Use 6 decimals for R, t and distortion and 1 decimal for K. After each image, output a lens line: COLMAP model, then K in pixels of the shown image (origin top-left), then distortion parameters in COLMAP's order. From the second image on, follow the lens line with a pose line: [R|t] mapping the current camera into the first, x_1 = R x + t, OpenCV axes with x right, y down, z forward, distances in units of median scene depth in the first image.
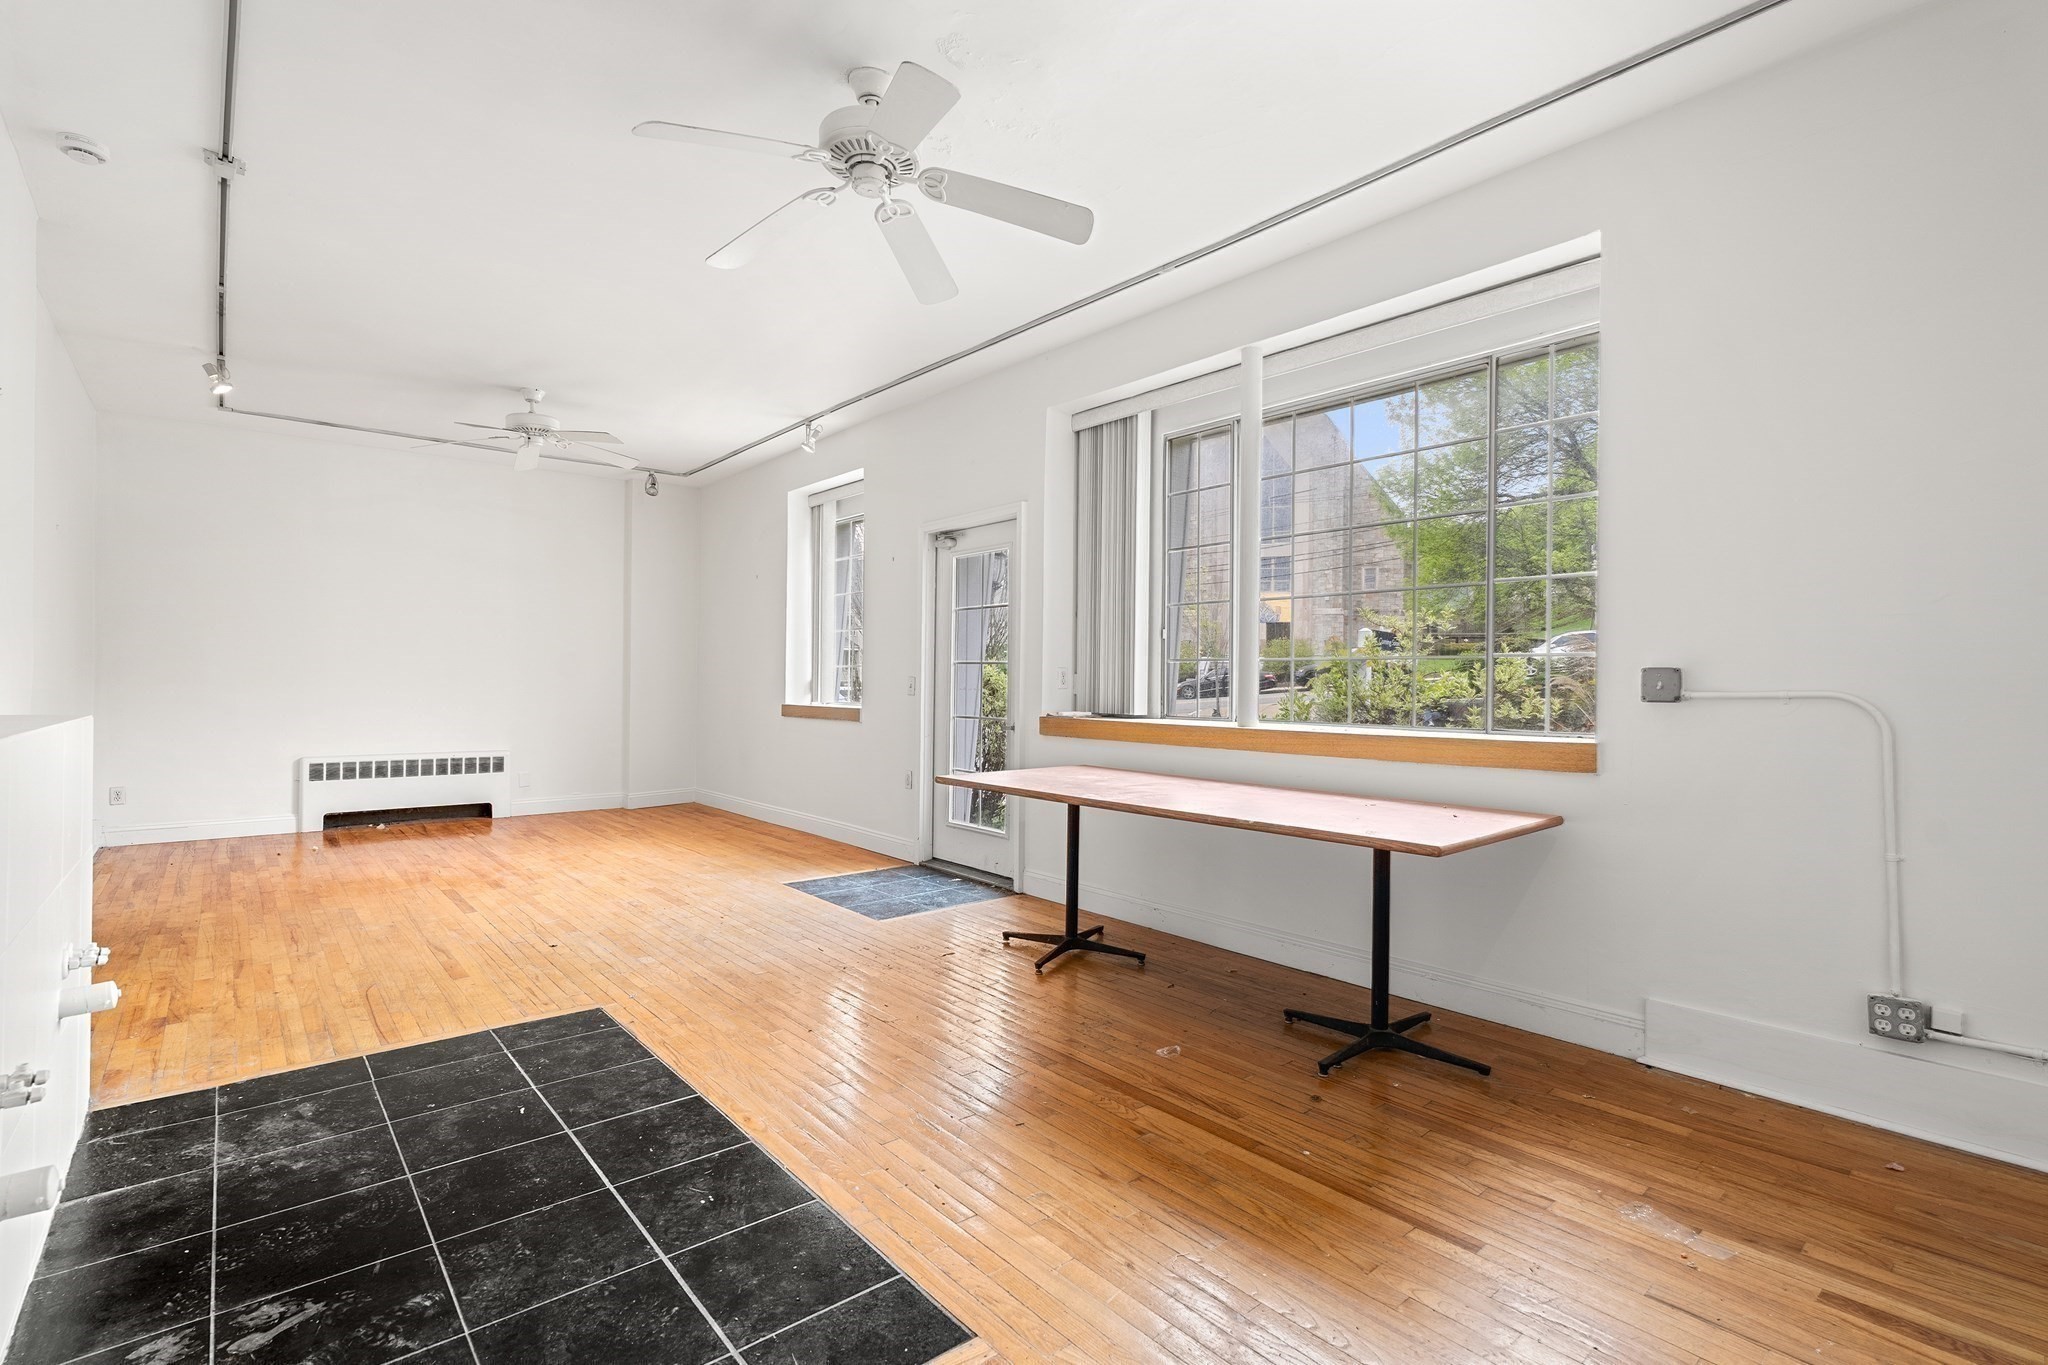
lens RADIAL K [[936.9, 0, 1024.1], [0, 936.9, 677.1], [0, 0, 1]] dist [-0.004157, 0.000690]
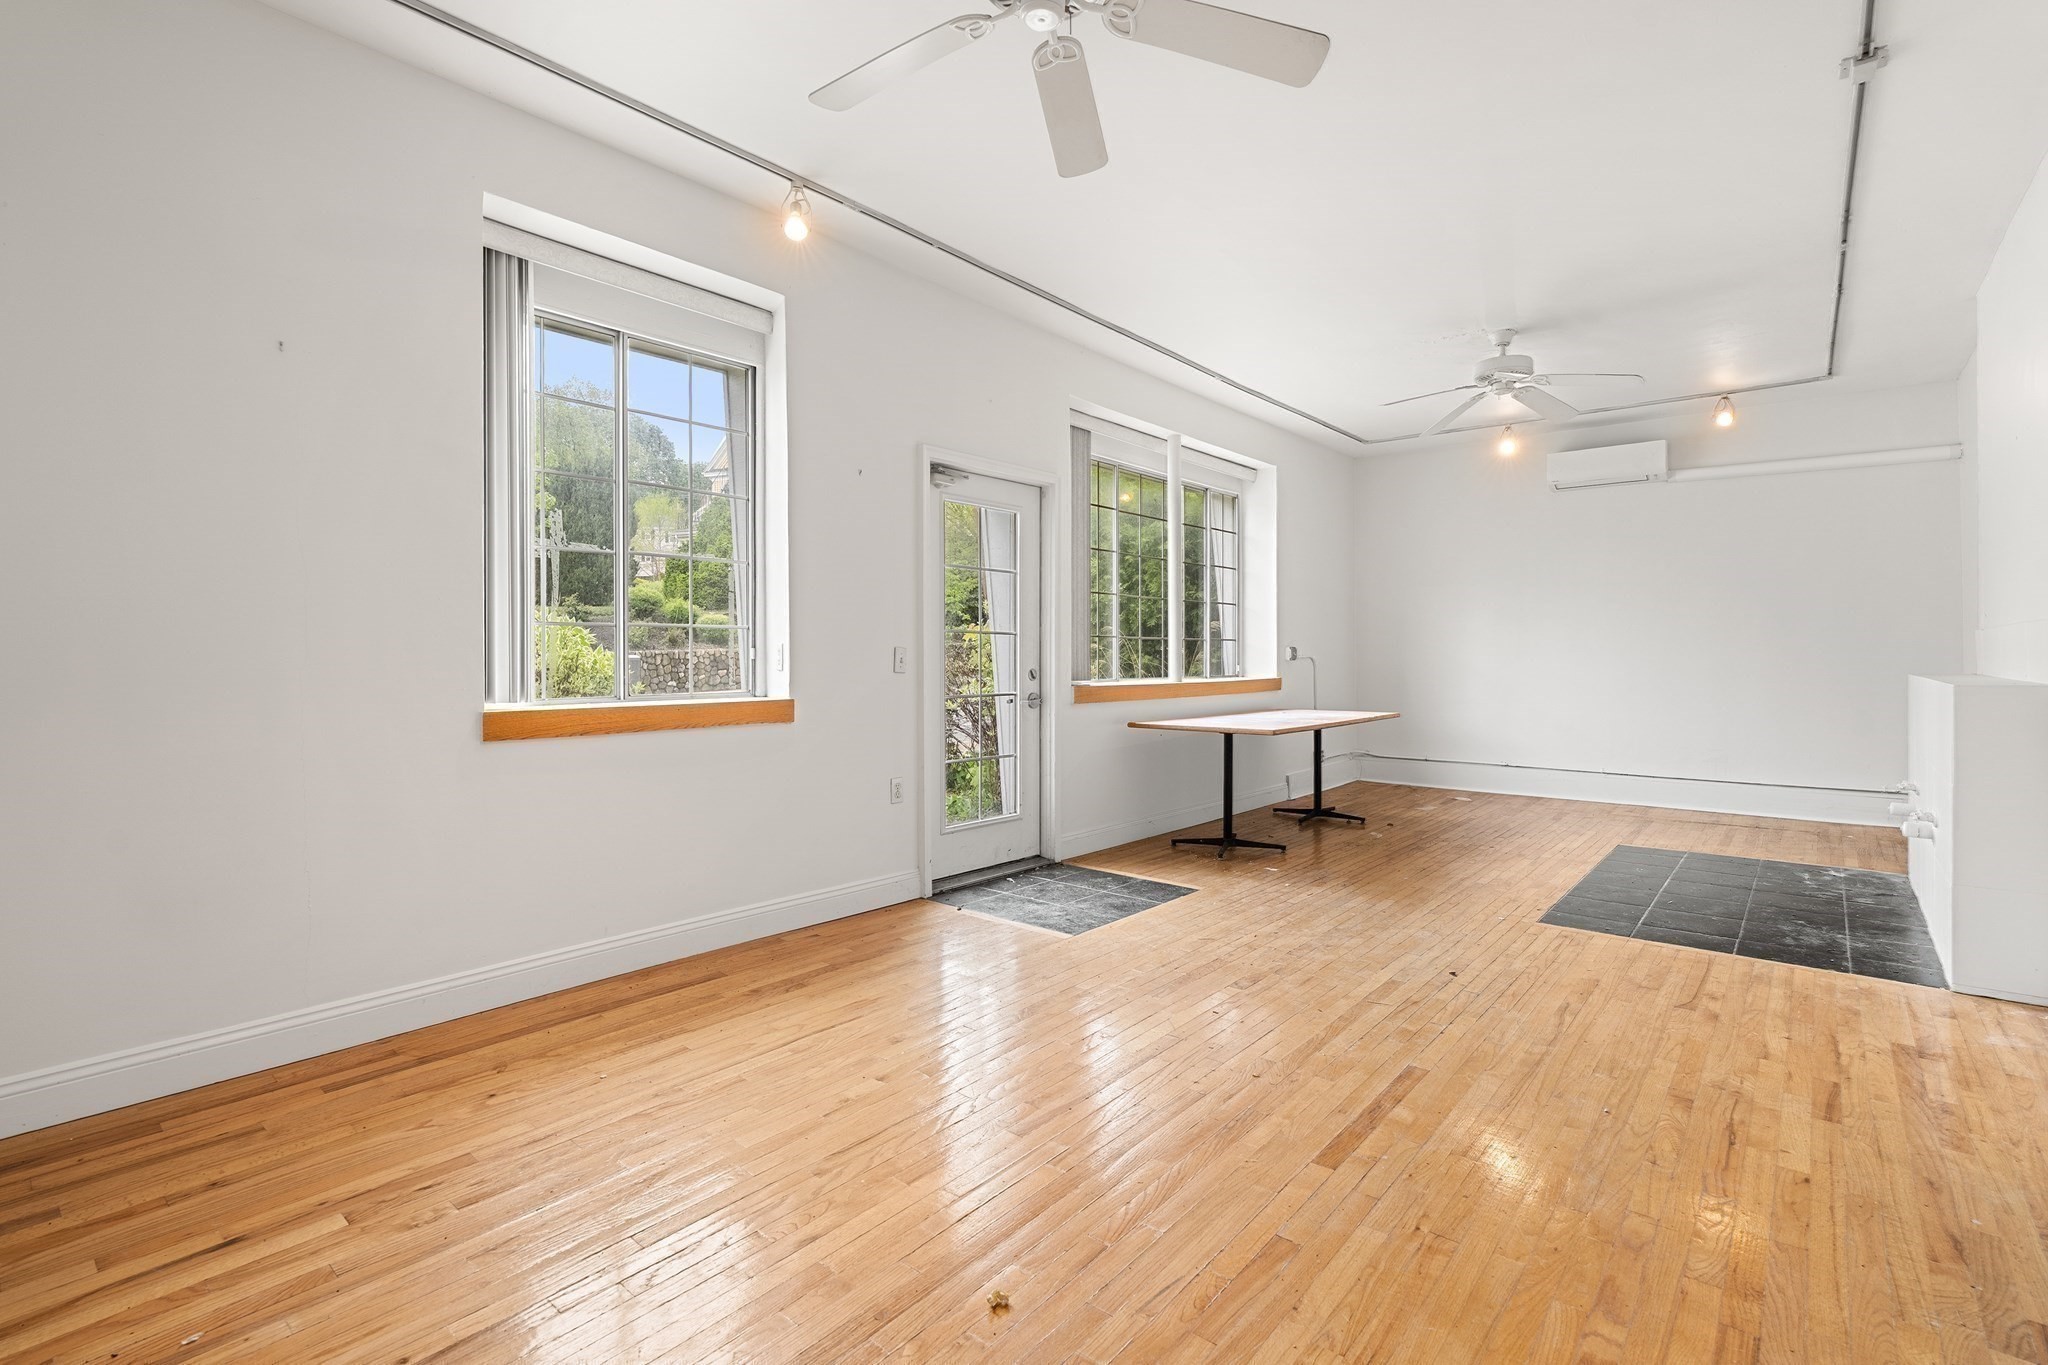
lens RADIAL K [[936.9, 0, 1019.7], [0, 936.9, 674.3], [0, 0, 1]] dist [-0.004157, 0.000690]
pose [[-0.154359, -0.028968, 0.987590, -1.436108], [-0.010778, 0.999560, 0.027634, -0.001849], [-0.987956, -0.006379, -0.154603, 1.721398]]
